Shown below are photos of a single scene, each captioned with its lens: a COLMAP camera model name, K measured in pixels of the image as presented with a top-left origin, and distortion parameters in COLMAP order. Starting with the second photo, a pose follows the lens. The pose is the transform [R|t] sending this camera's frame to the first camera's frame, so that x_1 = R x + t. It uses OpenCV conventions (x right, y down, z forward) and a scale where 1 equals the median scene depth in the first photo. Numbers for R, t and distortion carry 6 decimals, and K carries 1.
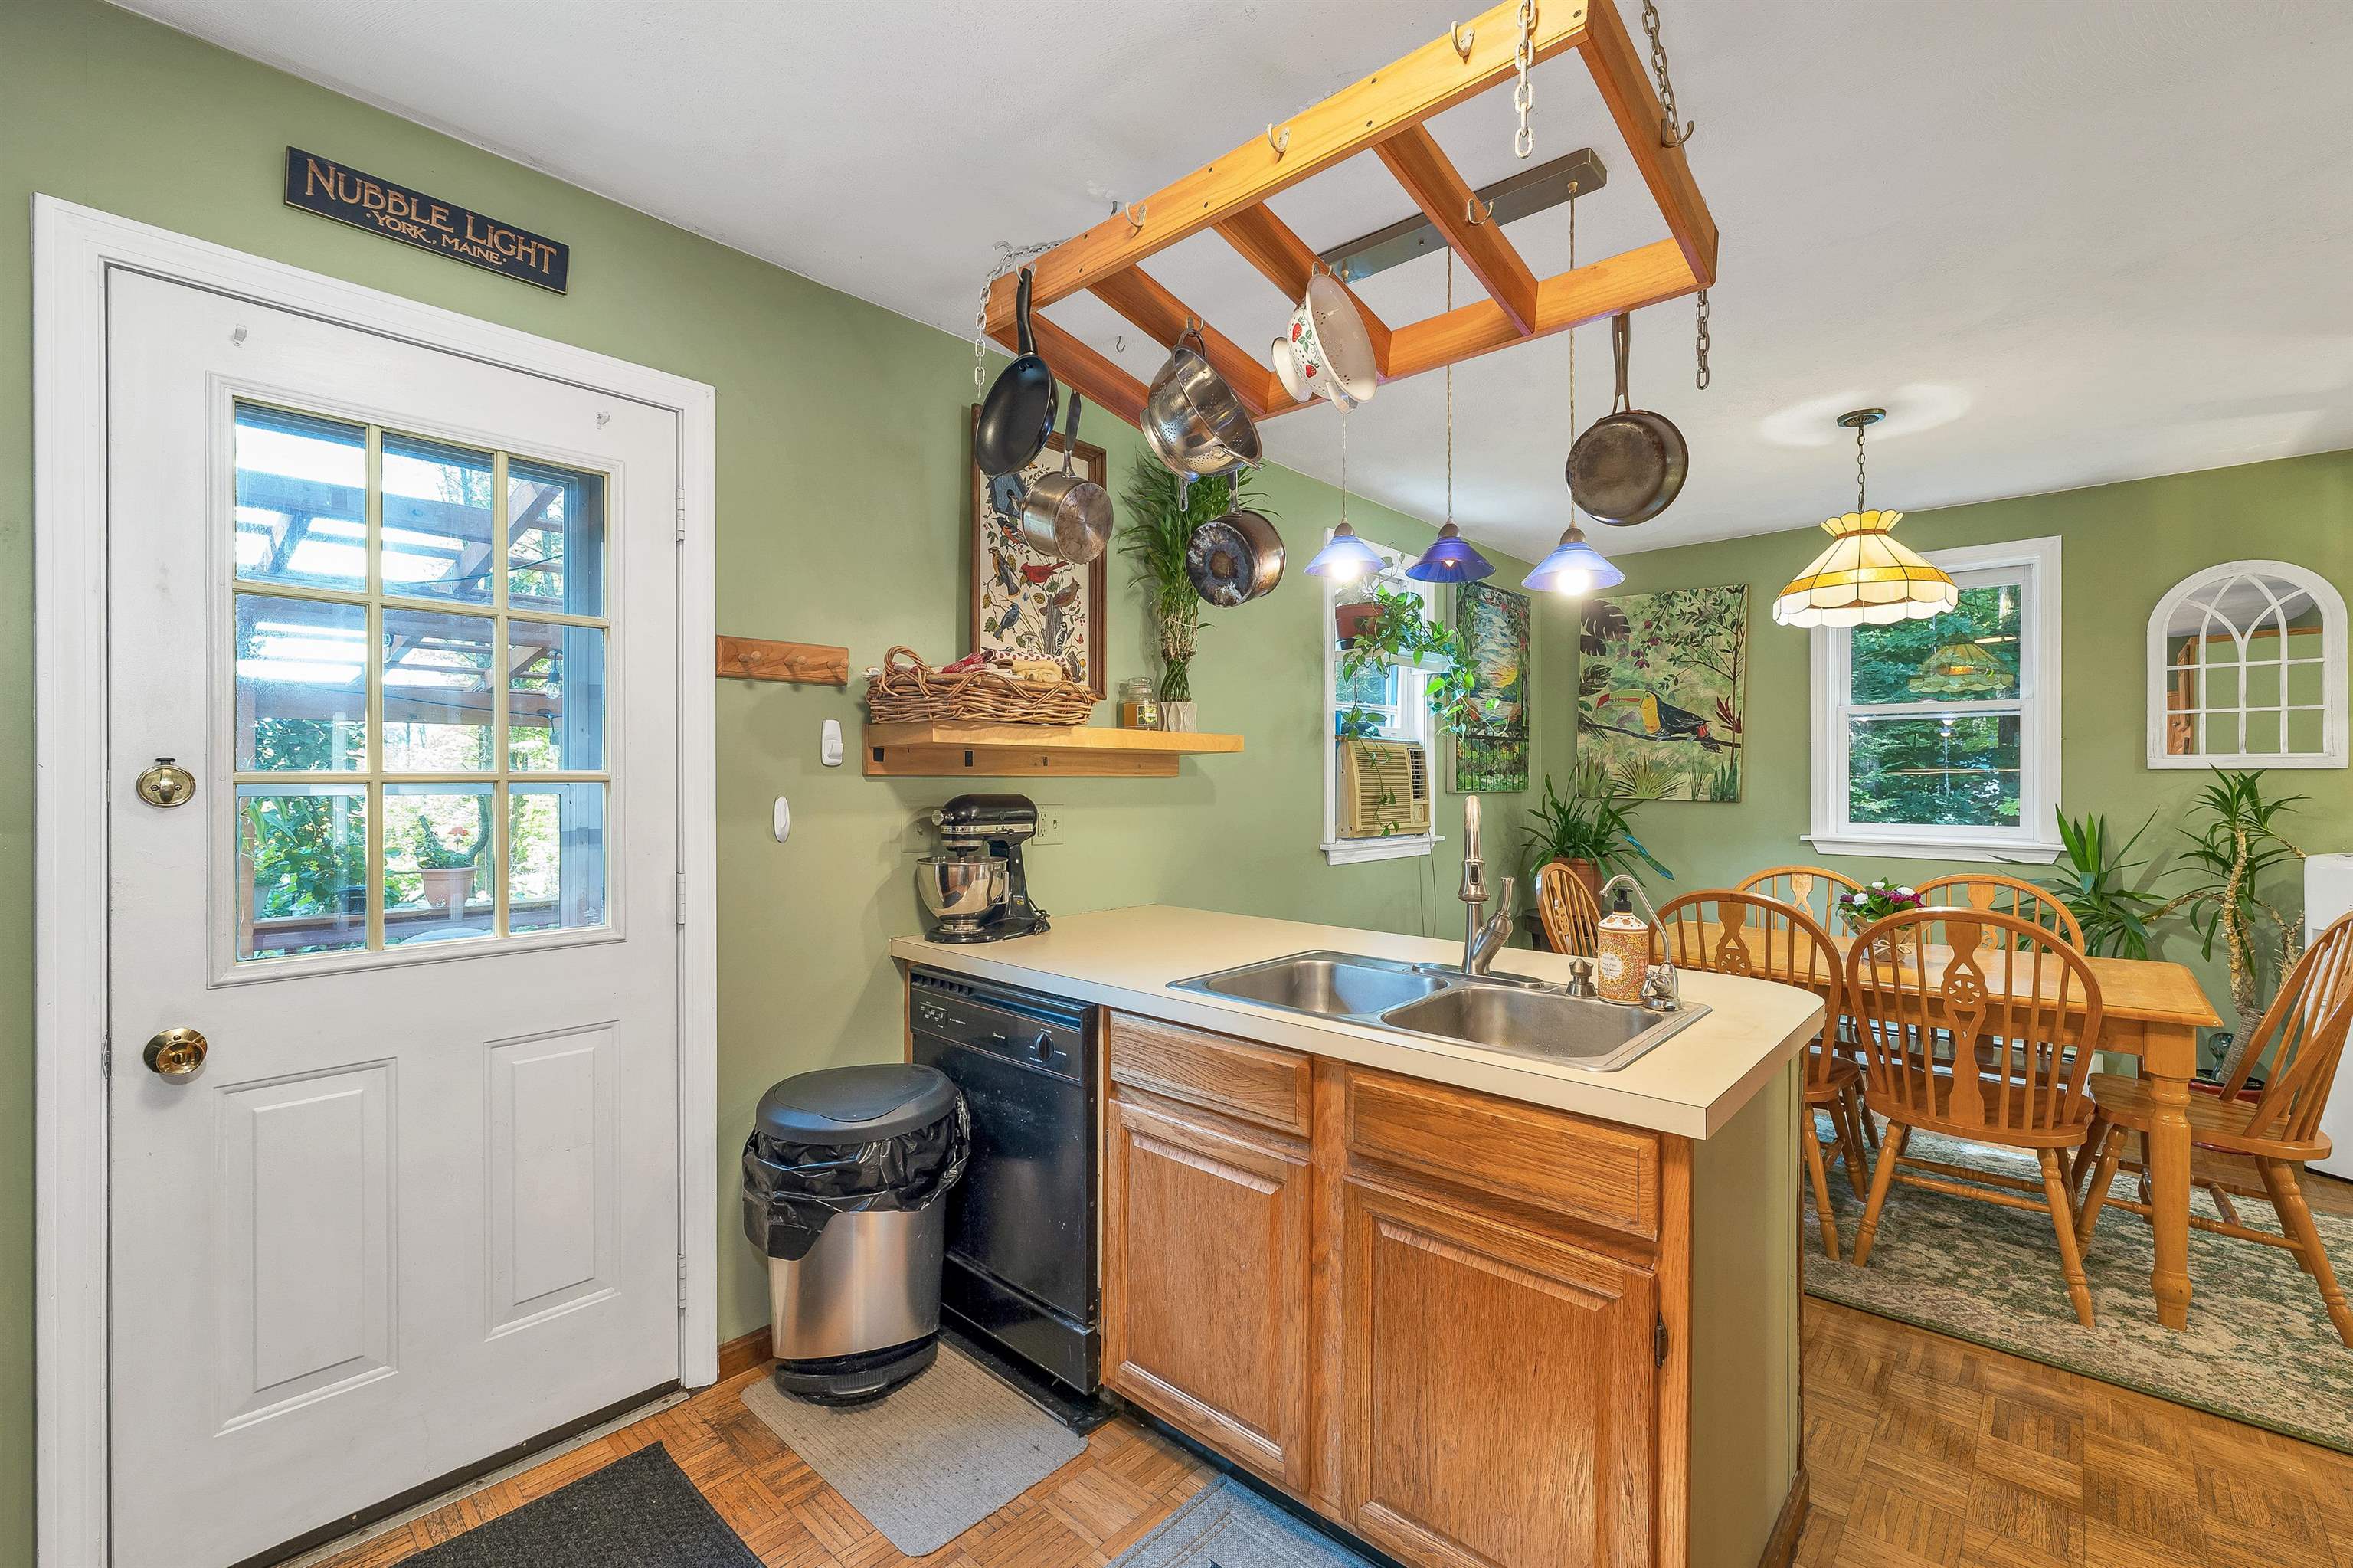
lens RADIAL K [[996.5, 0, 1176.7], [0, 996.5, 776.8], [0, 0, 1]] dist [-0.000765, -0.000153]
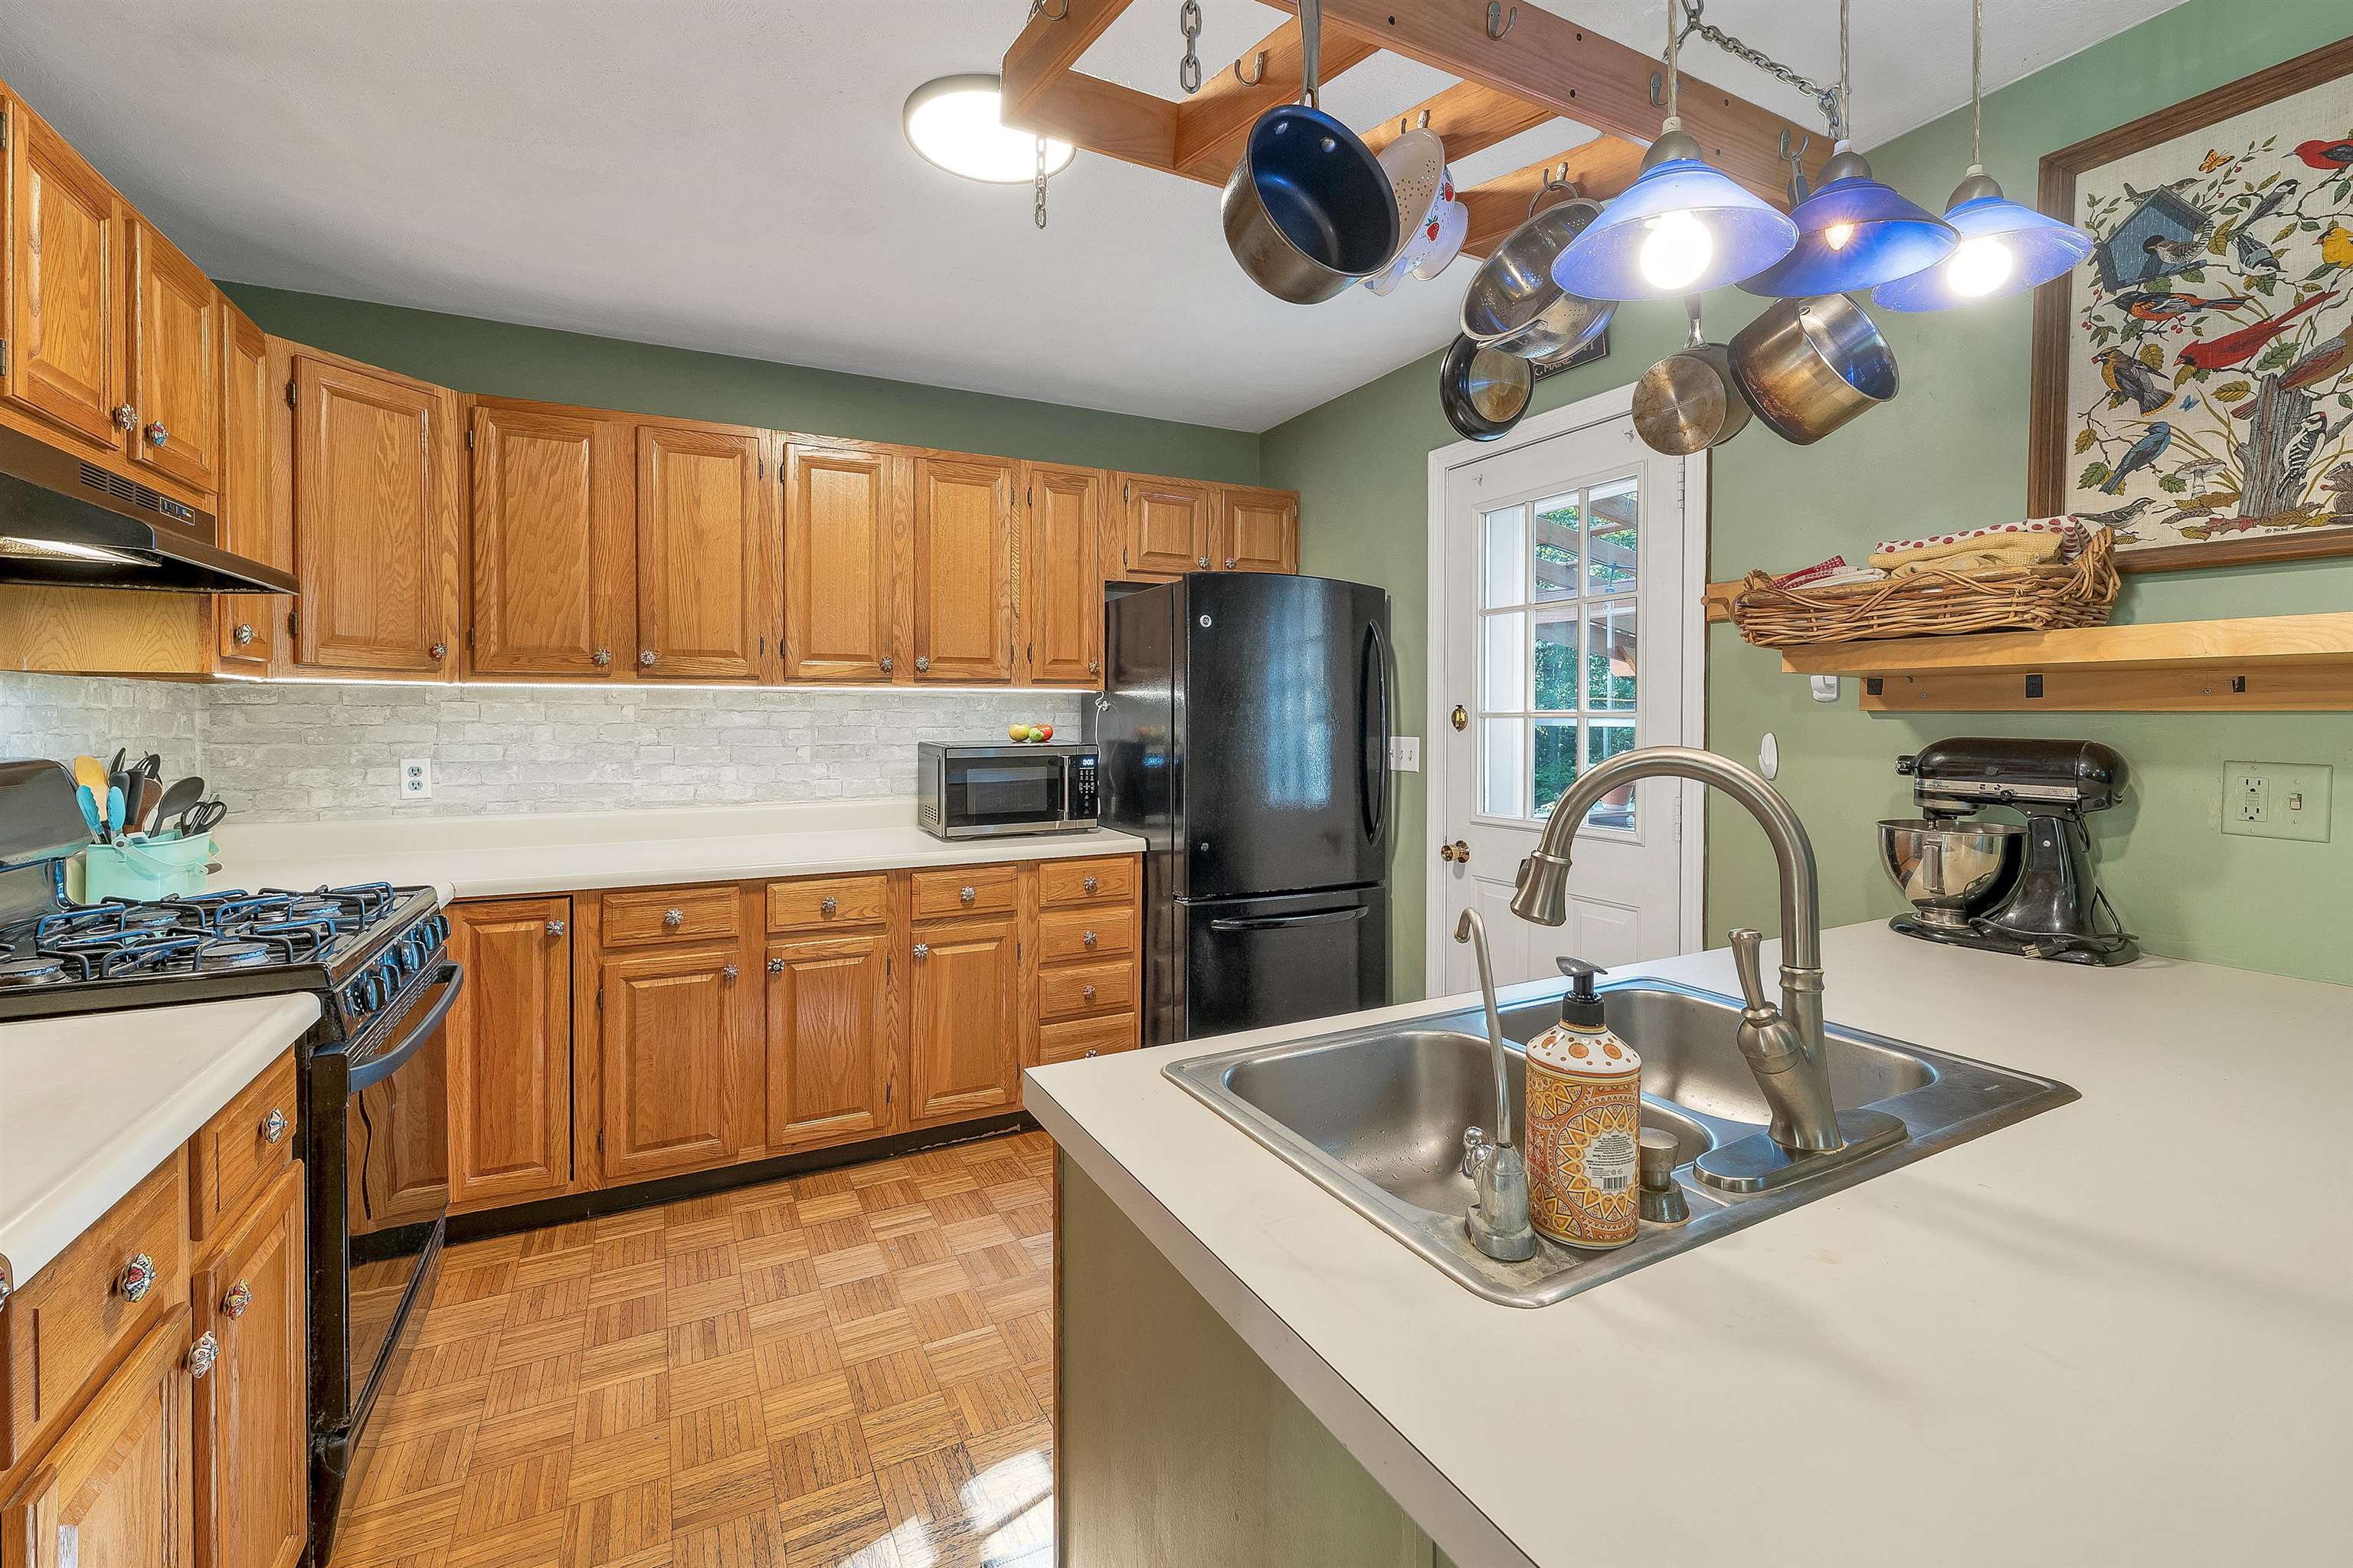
lens RADIAL K [[1008.9, 0, 1176.7], [0, 1008.9, 726.6], [0, 0, 1]] dist [0.000539, 0.000004]
pose [[-0.349347, 0.009296, -0.936947, 0.576576], [-0.000080, 0.999950, 0.009951, 0.002316], [0.936993, 0.003552, -0.349329, 0.620211]]
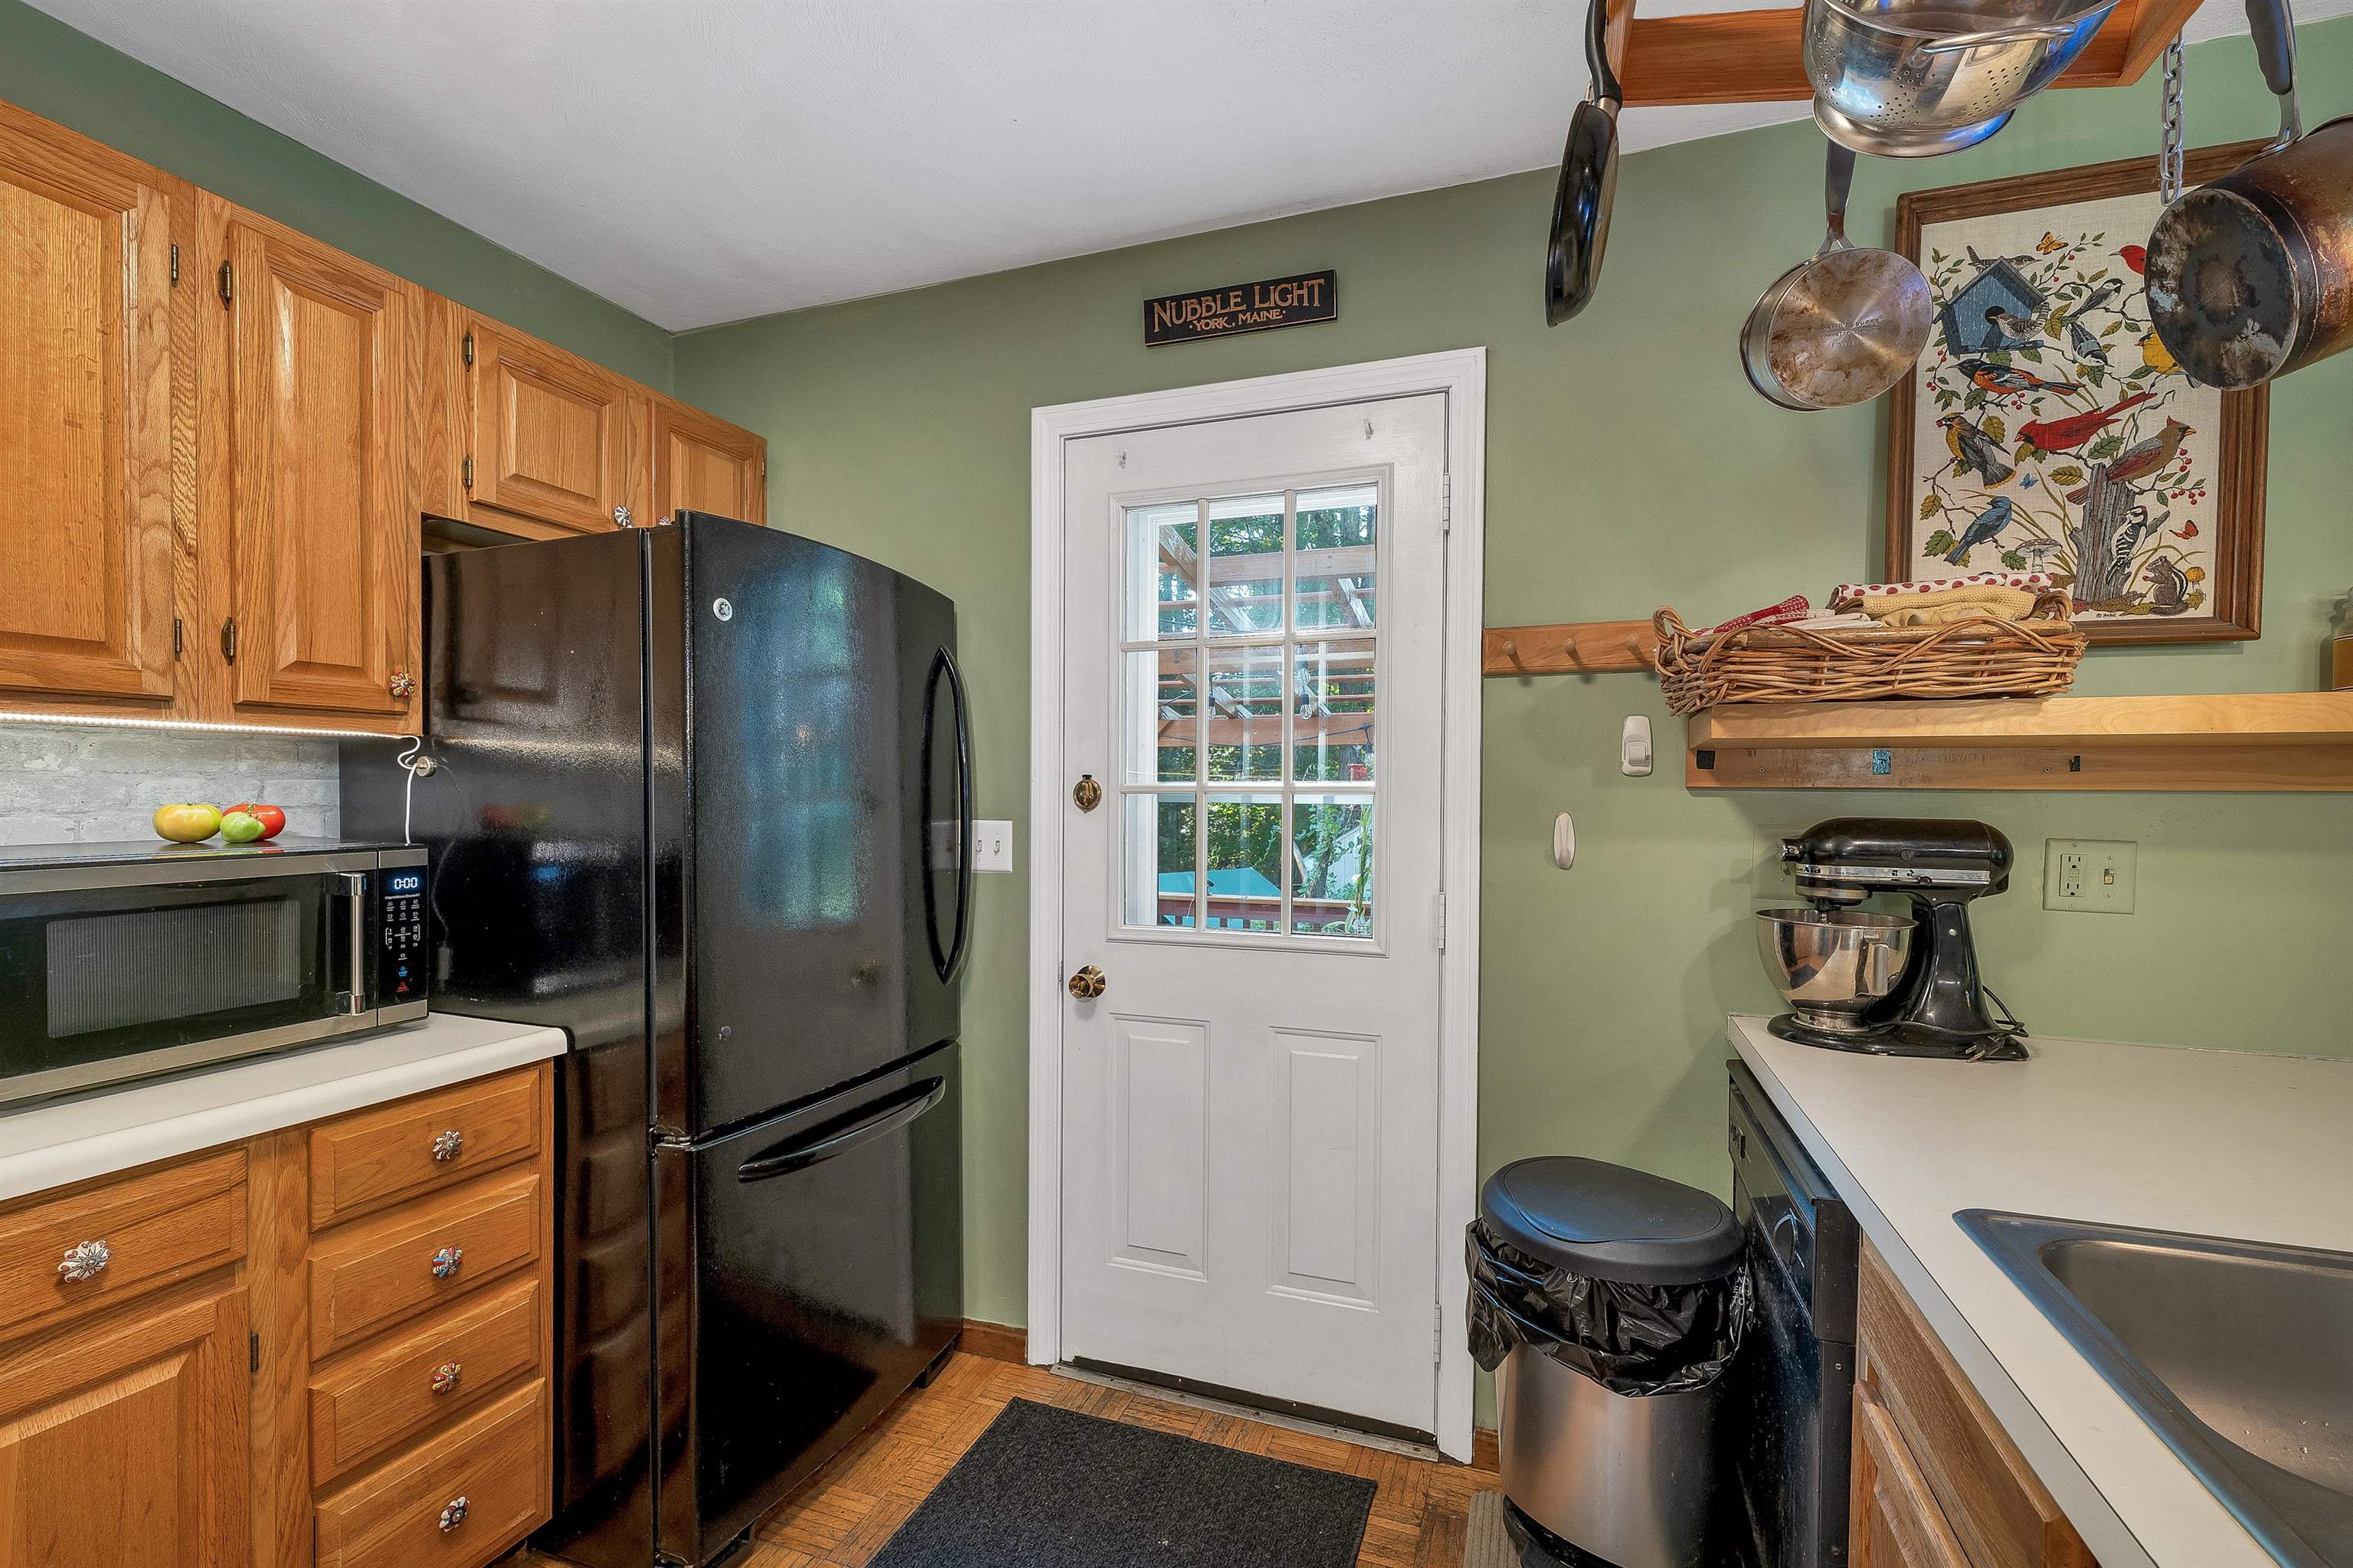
lens RADIAL K [[1018.2, 0, 1187.1], [0, 1018.2, 809.9], [0, 0, 1]] dist [-0.000828, 0.000616]
pose [[0.379121, 0.017531, -0.925181, 0.203192], [-0.004907, 0.999845, 0.016935, 0.003104], [0.925334, -0.001881, 0.379148, 0.305492]]
